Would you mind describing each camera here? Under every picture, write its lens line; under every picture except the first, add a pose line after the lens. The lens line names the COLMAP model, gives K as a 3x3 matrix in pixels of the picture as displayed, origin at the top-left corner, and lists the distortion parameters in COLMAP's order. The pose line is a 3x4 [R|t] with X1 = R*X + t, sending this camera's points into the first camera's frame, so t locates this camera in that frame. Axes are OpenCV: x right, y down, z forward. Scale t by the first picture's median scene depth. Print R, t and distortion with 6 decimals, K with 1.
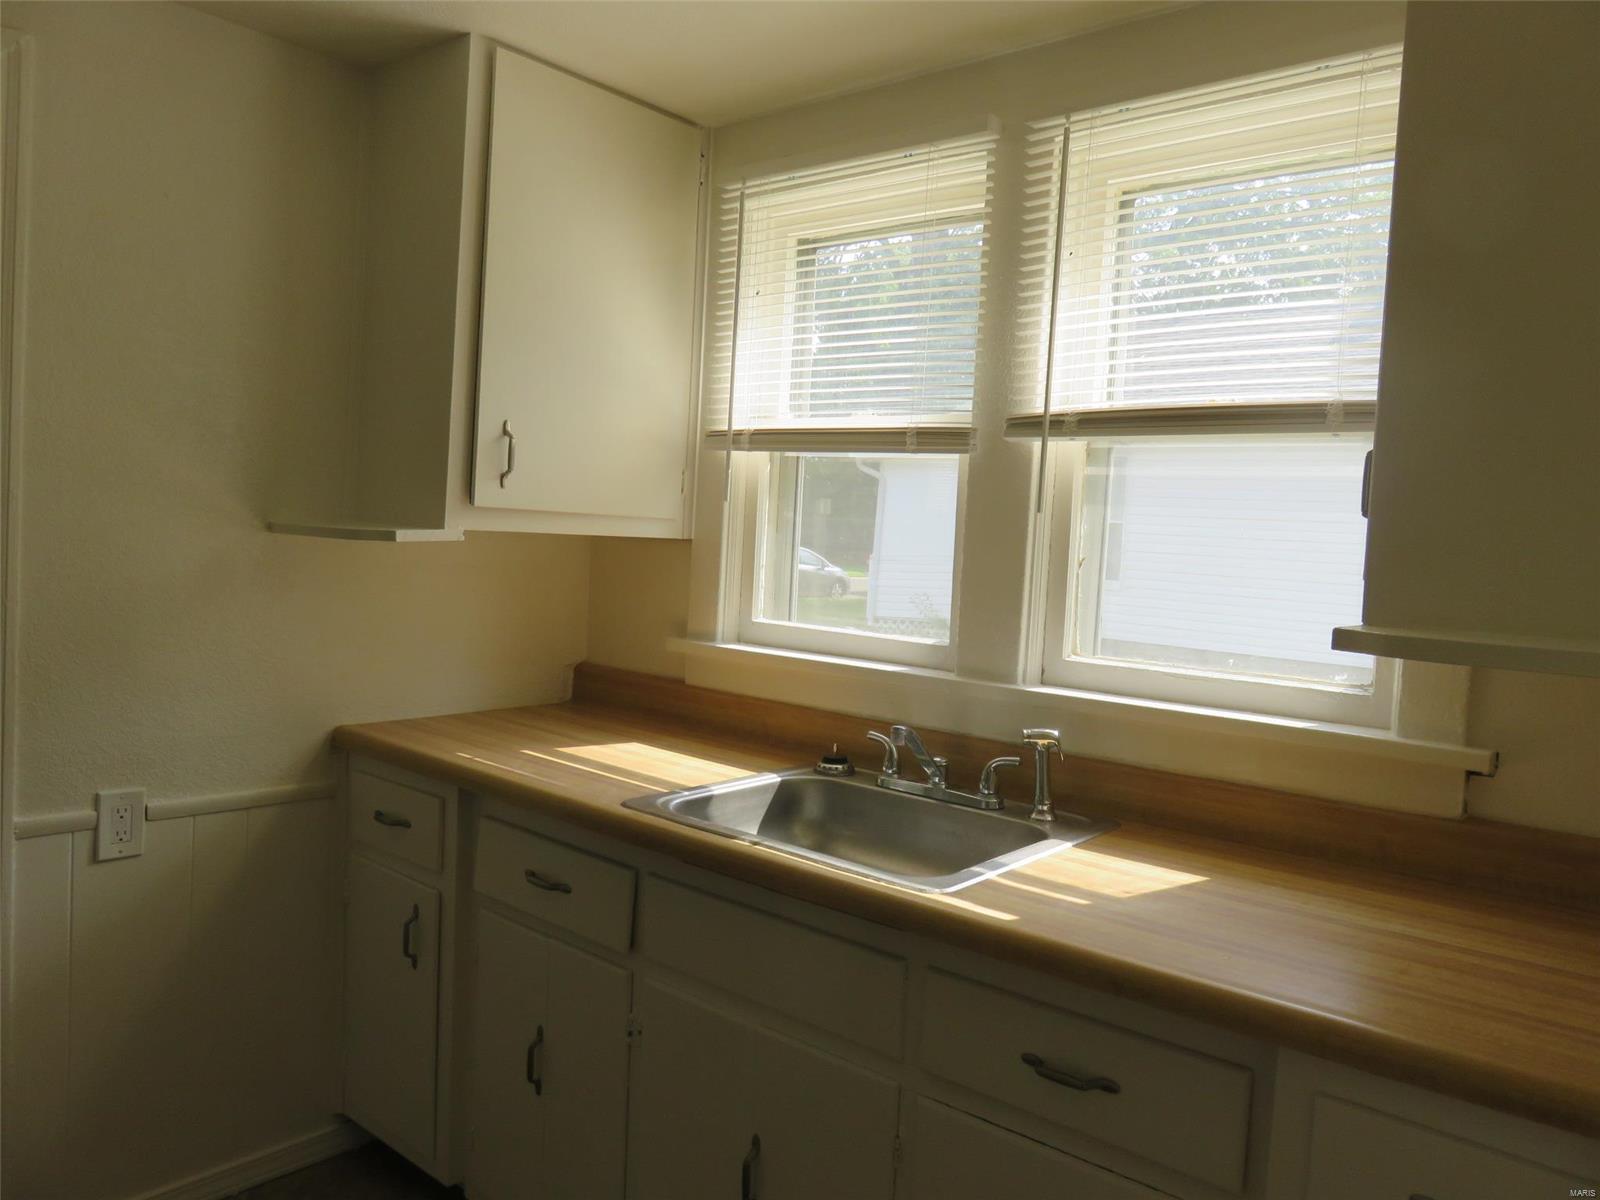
lens RADIAL K [[1186.6, 0, 800.0], [0, 1186.6, 600.0], [0, 0, 1]] dist [-0.080646, 0.135024]
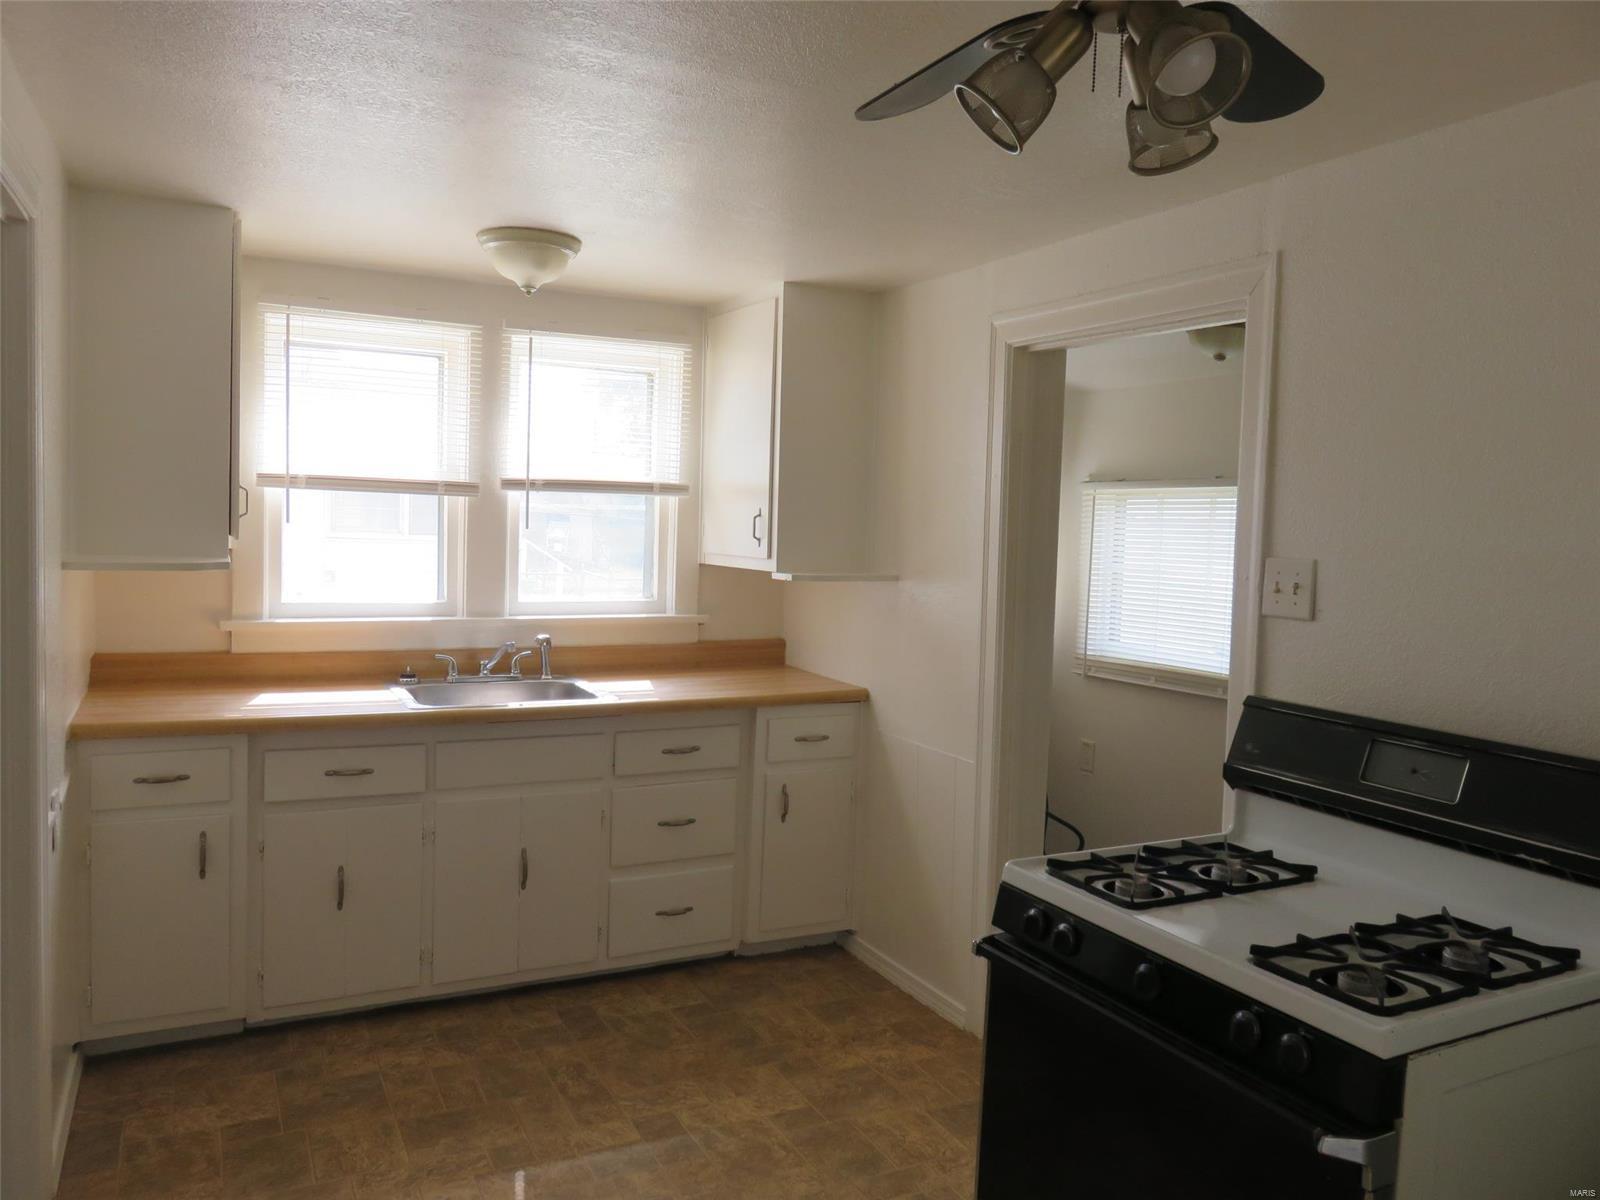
lens RADIAL K [[1251.7, 0, 800.0], [0, 1251.7, 600.0], [0, 0, 1]] dist [0.129150, -0.000075]
pose [[0.391814, -0.106389, 0.913873, -1.480913], [0.042709, 0.994324, 0.097444, -0.134043], [-0.919053, 0.000850, 0.394133, -0.247581]]
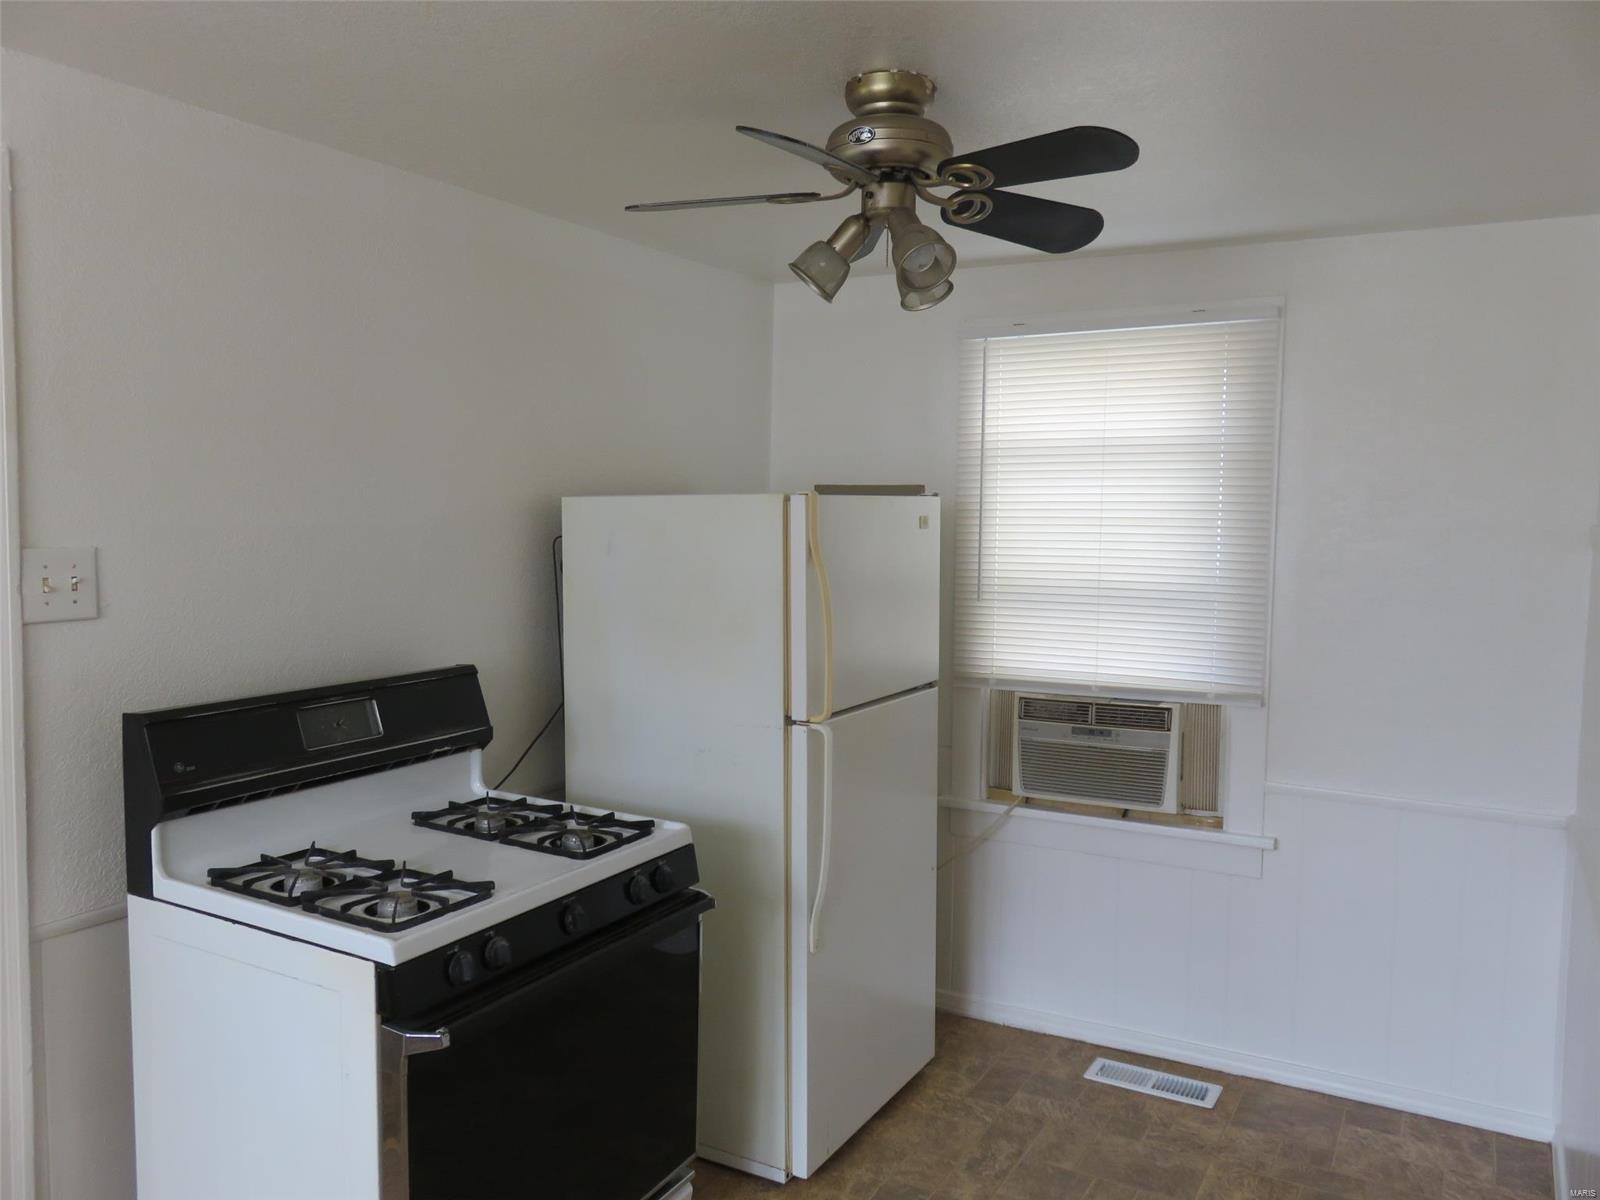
lens RADIAL K [[1186.6, 0, 800.0], [0, 1186.6, 600.0], [0, 0, 1]] dist [-0.080646, 0.135024]
pose [[-0.979945, -0.051211, -0.192576, 0.595309], [-0.074423, 0.990539, 0.115298, -0.152998], [0.184850, 0.127318, -0.974485, 2.138753]]
